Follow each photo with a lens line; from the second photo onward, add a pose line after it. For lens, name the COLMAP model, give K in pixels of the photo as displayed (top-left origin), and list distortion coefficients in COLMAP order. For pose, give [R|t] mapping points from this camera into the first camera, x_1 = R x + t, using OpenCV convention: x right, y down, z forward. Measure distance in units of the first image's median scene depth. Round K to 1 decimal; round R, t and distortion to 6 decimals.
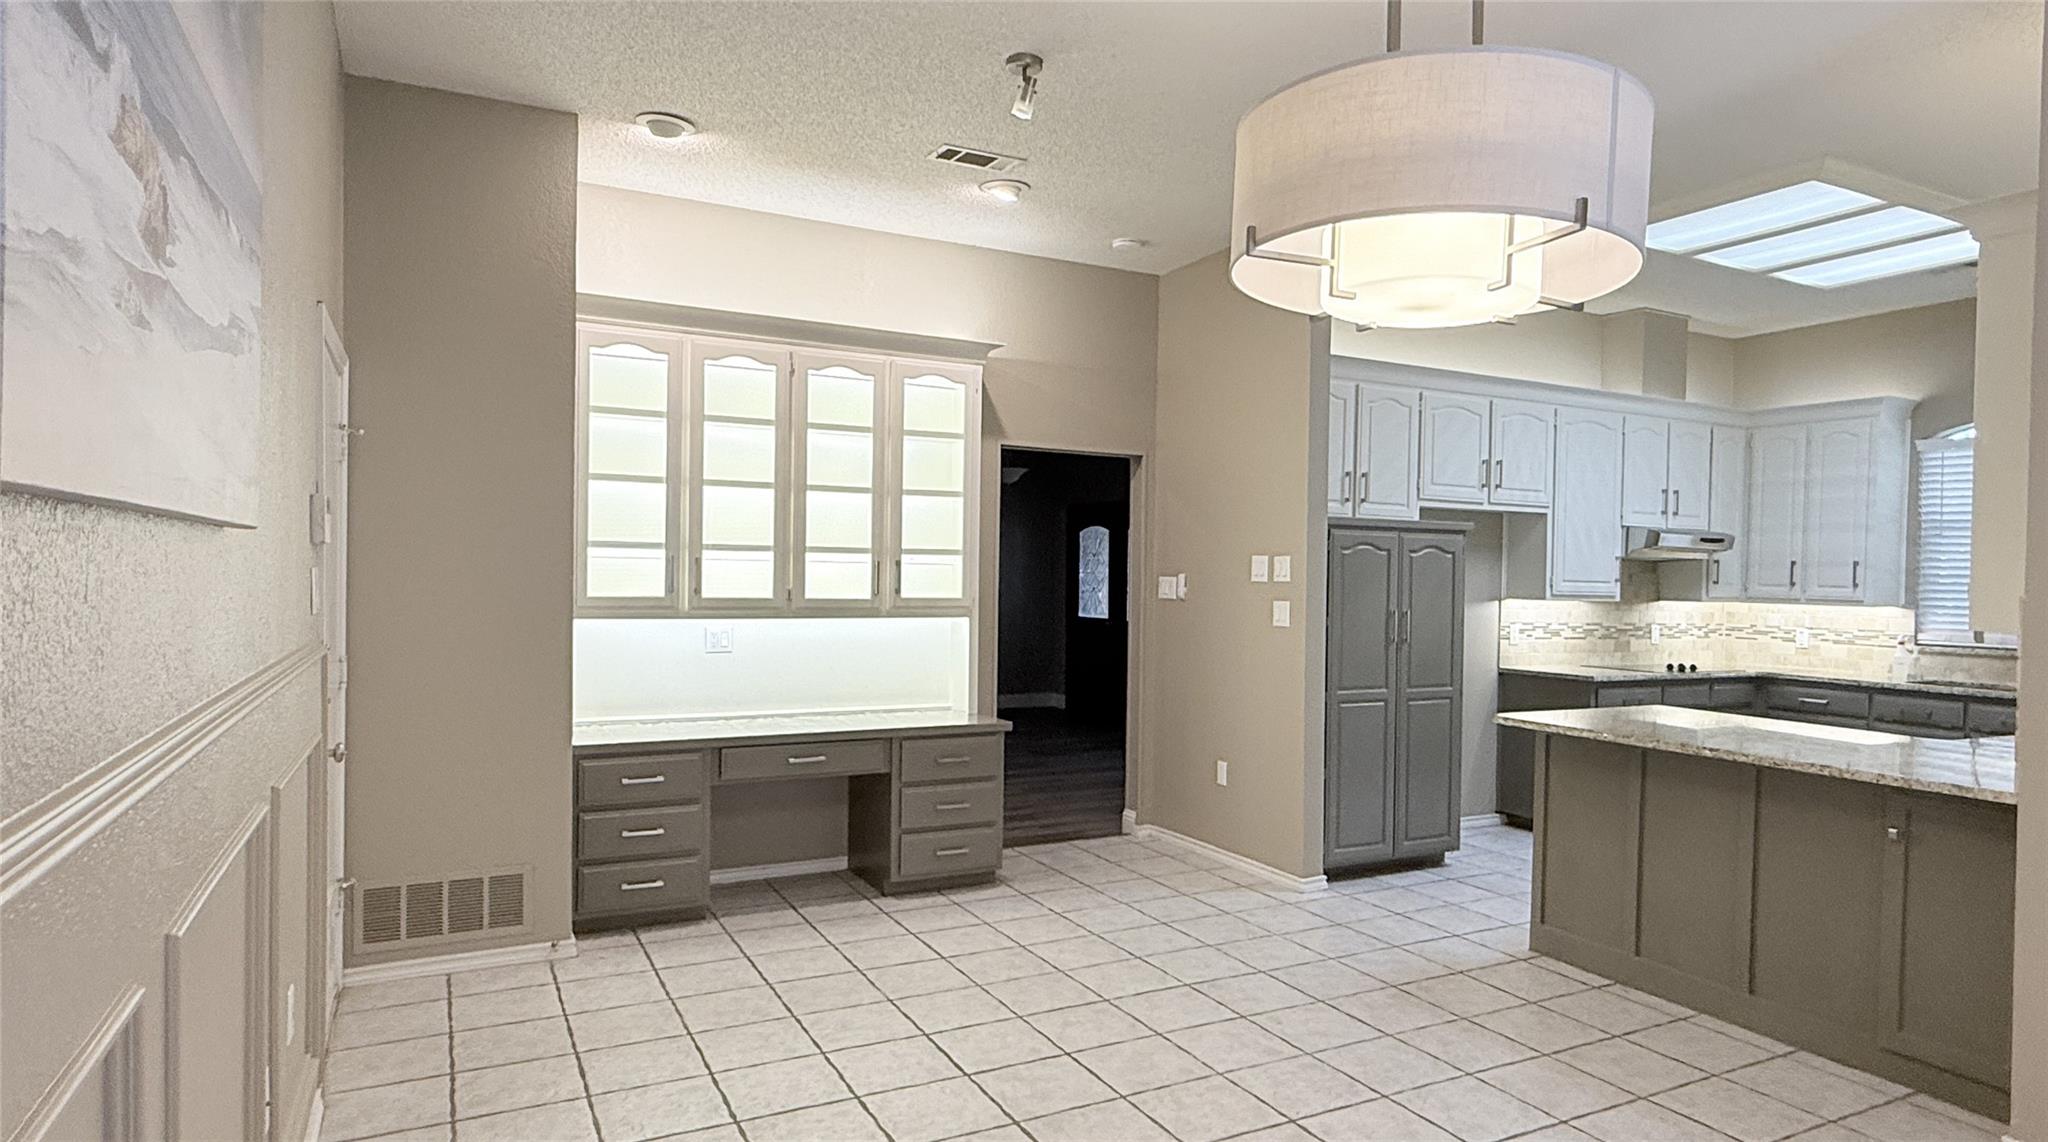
lens RADIAL K [[1175.8, 0, 1029.6], [0, 1175.8, 592.4], [0, 0, 1]] dist [-0.016559, -0.000080]
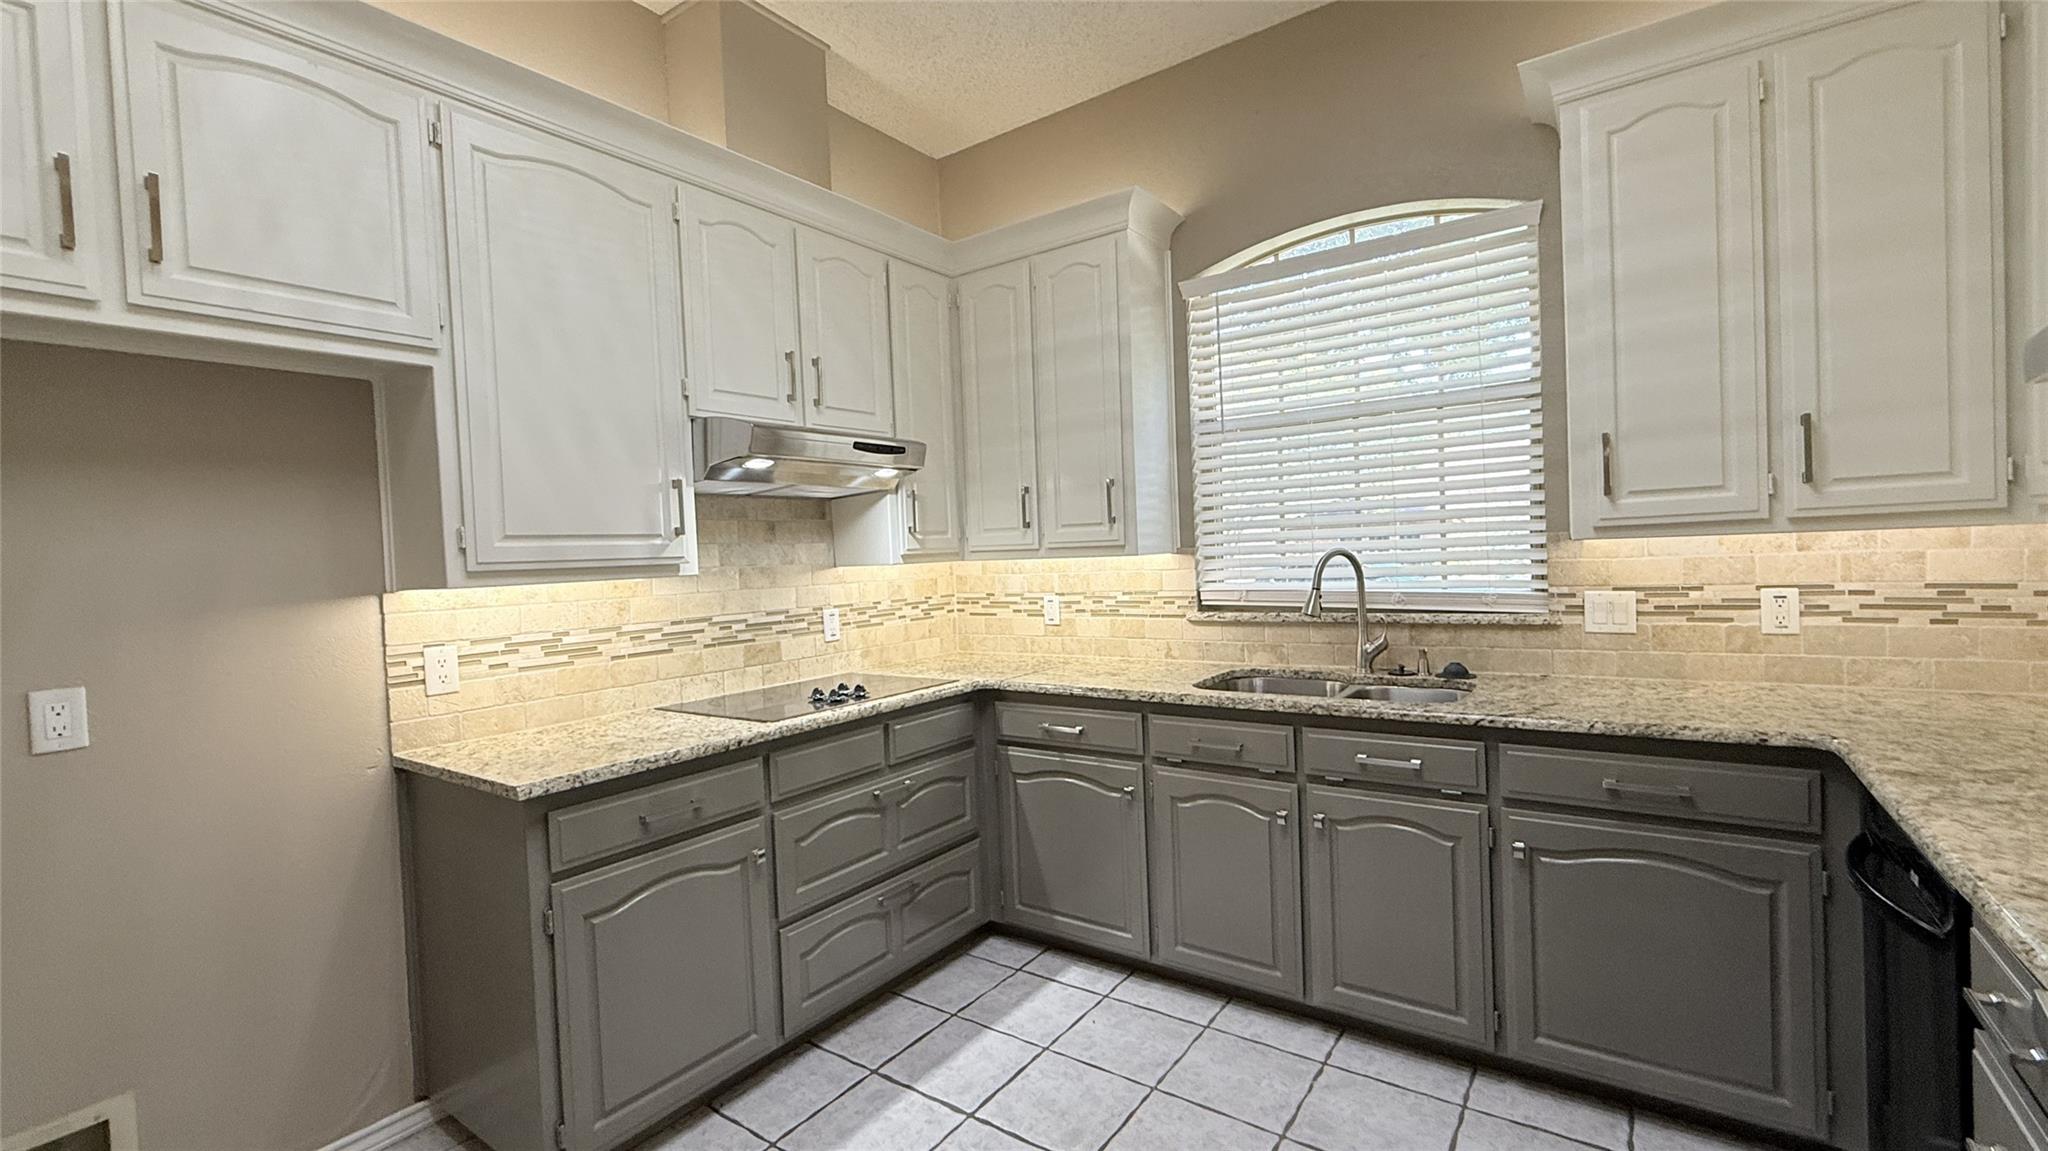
lens RADIAL K [[859.8, 0, 1021.1], [0, 859.8, 570.1], [0, 0, 1]] dist [-0.000018, 0.000019]
pose [[0.884149, -0.068403, 0.462170, 0.448349], [0.068409, 0.997516, 0.016766, 0.008663], [-0.462169, 0.016793, 0.886633, 0.612723]]
